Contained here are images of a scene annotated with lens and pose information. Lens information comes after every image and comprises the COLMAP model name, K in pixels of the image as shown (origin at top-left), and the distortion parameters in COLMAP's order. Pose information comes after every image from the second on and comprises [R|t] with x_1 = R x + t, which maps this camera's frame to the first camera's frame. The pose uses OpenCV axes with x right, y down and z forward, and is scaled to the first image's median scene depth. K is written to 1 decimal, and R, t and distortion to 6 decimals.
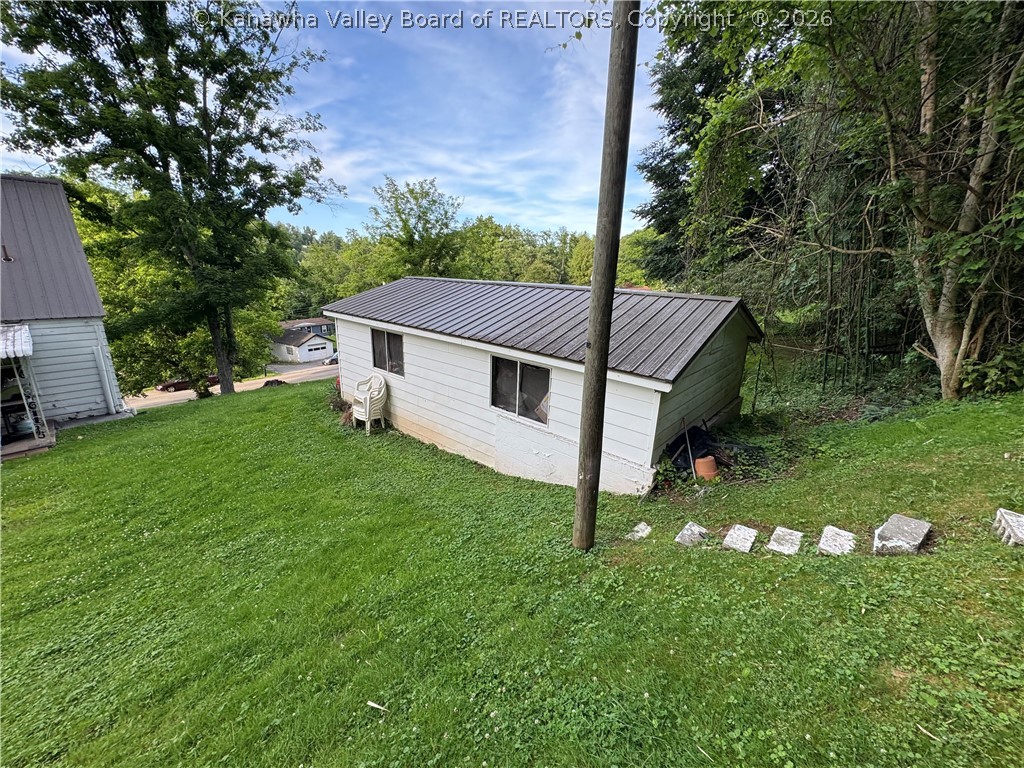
lens RADIAL K [[407.2, 0, 513.3], [0, 407.2, 380.1], [0, 0, 1]] dist [-0.000684, 0.000156]
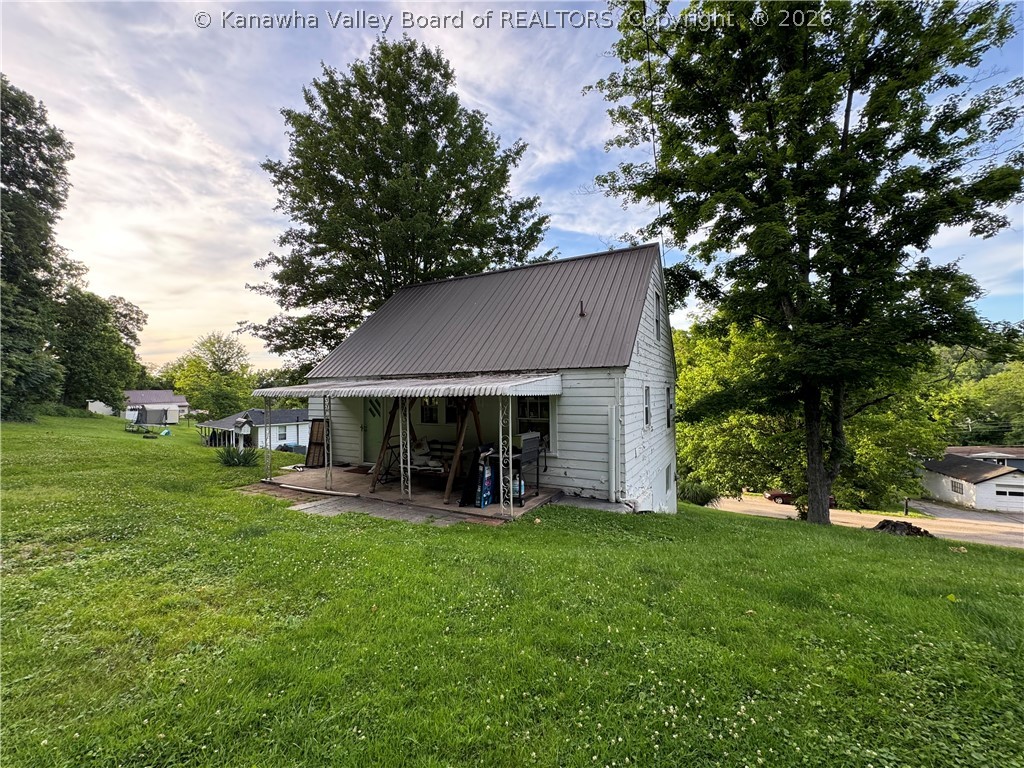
lens RADIAL K [[407.2, 0, 513.3], [0, 407.2, 380.1], [0, 0, 1]] dist [-0.000684, 0.000156]
pose [[0.235042, -0.047347, -0.970831, -0.260379], [-0.235499, 0.966279, -0.104140, -0.006119], [0.943025, 0.253107, 0.215966, 0.504135]]
